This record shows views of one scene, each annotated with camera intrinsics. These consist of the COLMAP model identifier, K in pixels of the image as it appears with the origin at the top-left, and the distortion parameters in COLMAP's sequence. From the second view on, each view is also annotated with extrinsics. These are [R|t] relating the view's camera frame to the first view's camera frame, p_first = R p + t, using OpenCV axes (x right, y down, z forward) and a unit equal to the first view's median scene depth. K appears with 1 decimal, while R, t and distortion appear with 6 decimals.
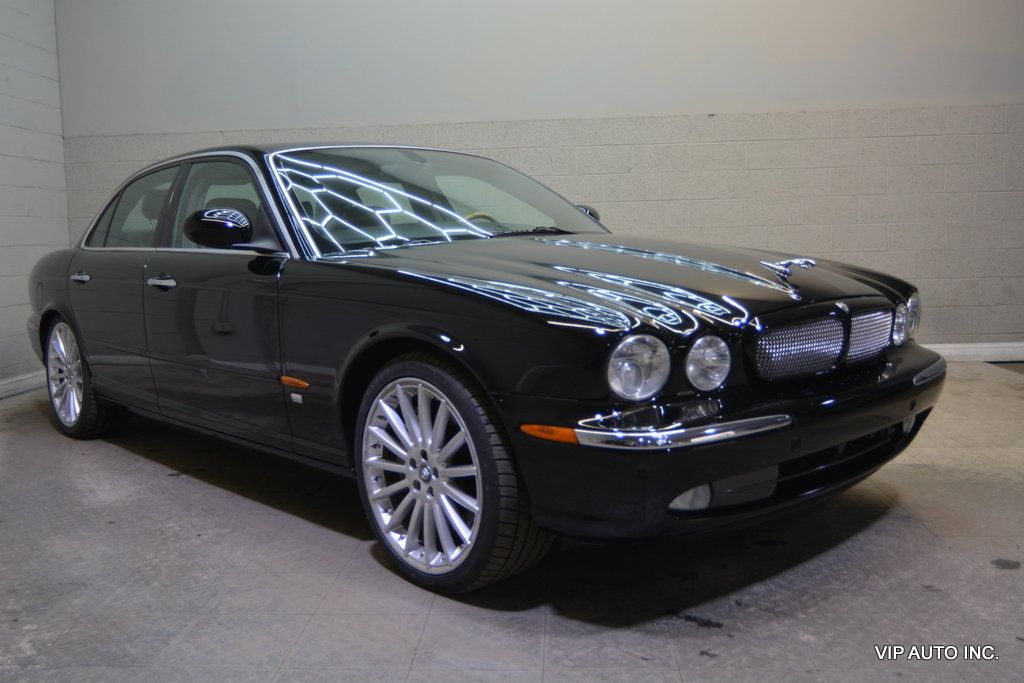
lens RADIAL K [[995.1, 0, 514.2], [0, 995.1, 337.9], [0, 0, 1]] dist [-0.018481, 0.000000]
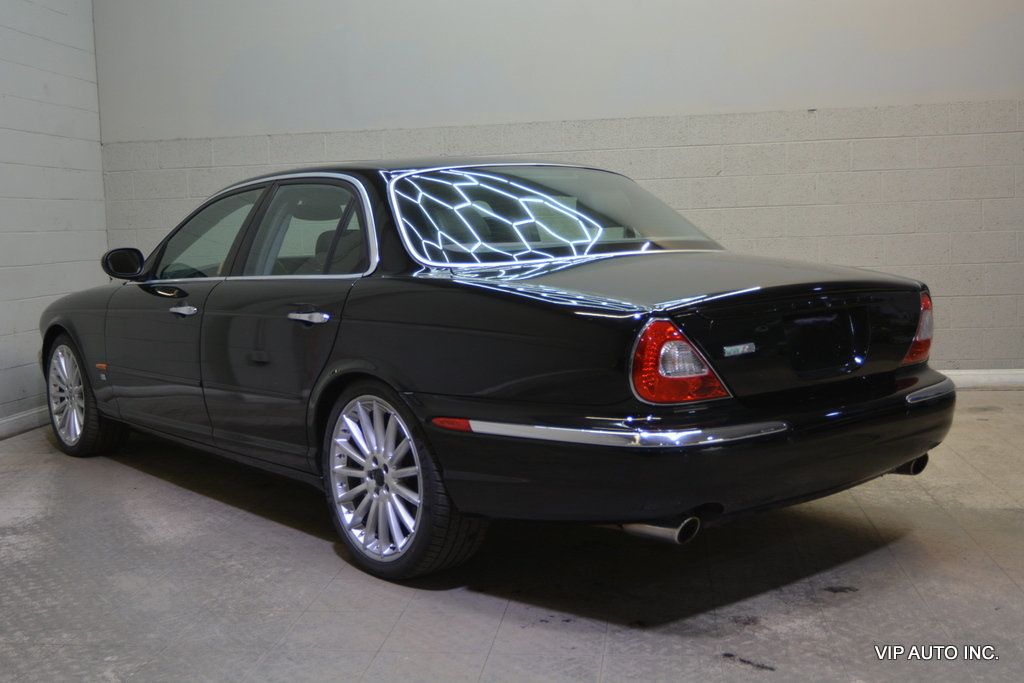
lens RADIAL K [[1191.7, 0, 510.2], [0, 1191.7, 342.5], [0, 0, 1]] dist [-0.005516, 0.000000]
pose [[0.997136, 0.000144, -0.075630, 0.023012], [-0.000268, 0.999999, -0.001633, -0.033098], [0.075629, 0.001648, 0.997135, -0.183284]]
